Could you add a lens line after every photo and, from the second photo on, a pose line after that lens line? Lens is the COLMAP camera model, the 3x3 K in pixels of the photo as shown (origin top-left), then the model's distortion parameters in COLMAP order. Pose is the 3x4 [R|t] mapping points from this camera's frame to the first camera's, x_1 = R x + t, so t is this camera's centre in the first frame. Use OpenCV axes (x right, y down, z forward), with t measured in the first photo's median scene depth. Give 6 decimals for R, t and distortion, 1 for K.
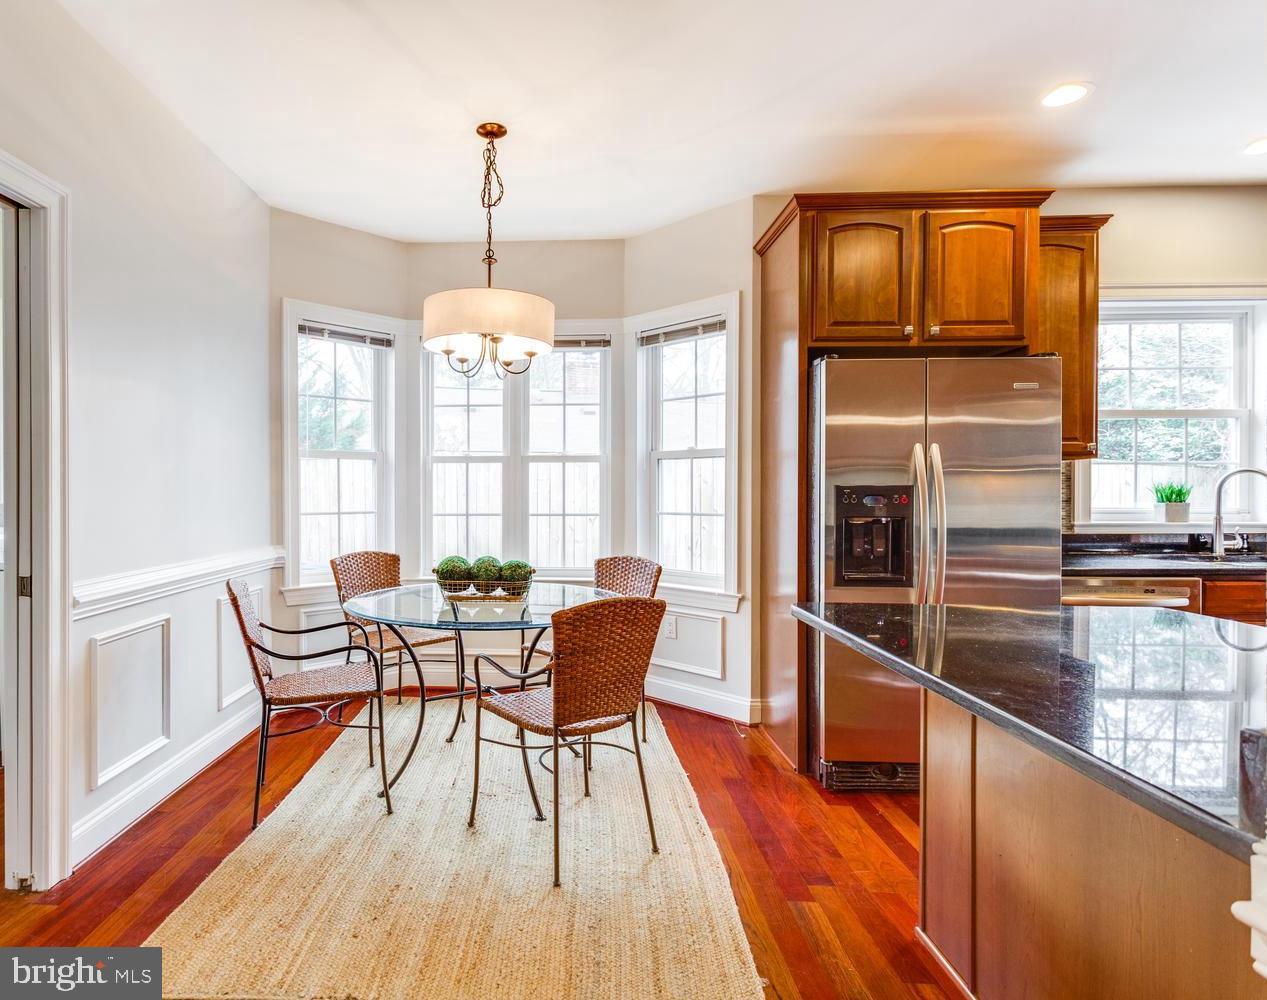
lens RADIAL K [[672.8, 0, 573.9], [0, 672.8, 499.9], [0, 0, 1]] dist [-0.000088, -0.000428]
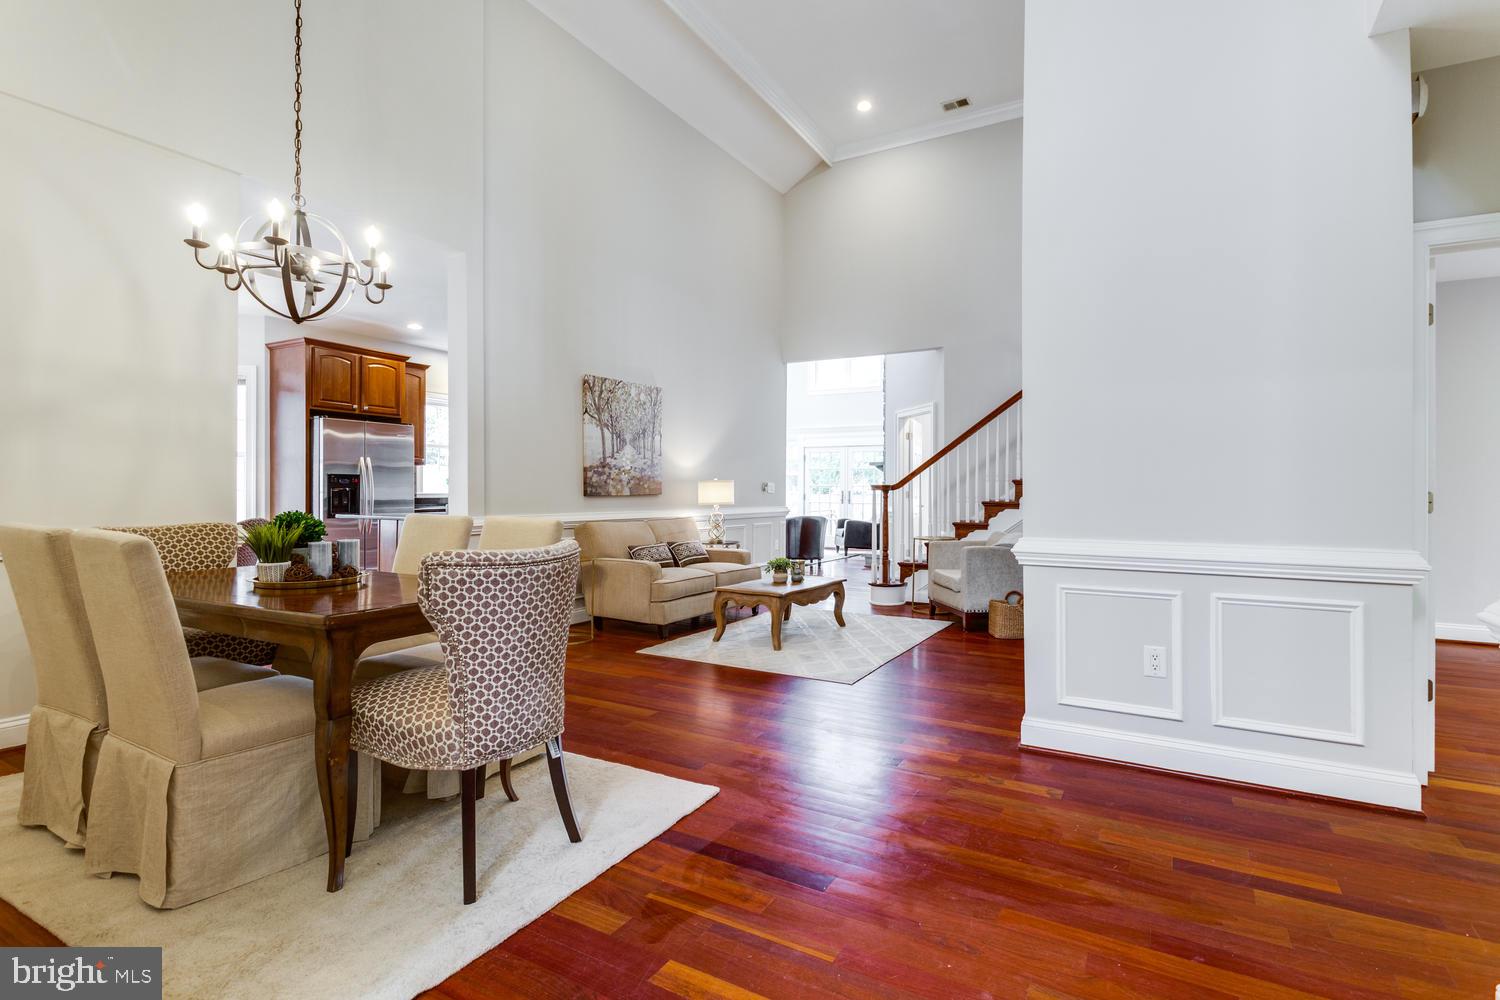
lens RADIAL K [[729.7, 0, 754.0], [0, 729.7, 494.7], [0, 0, 1]] dist [0.000824, -0.004723]
pose [[0.461008, -0.002603, 0.887392, -1.083847], [0.005089, 0.999987, 0.000290, 0.054020], [-0.887381, 0.004382, 0.461015, -1.353503]]
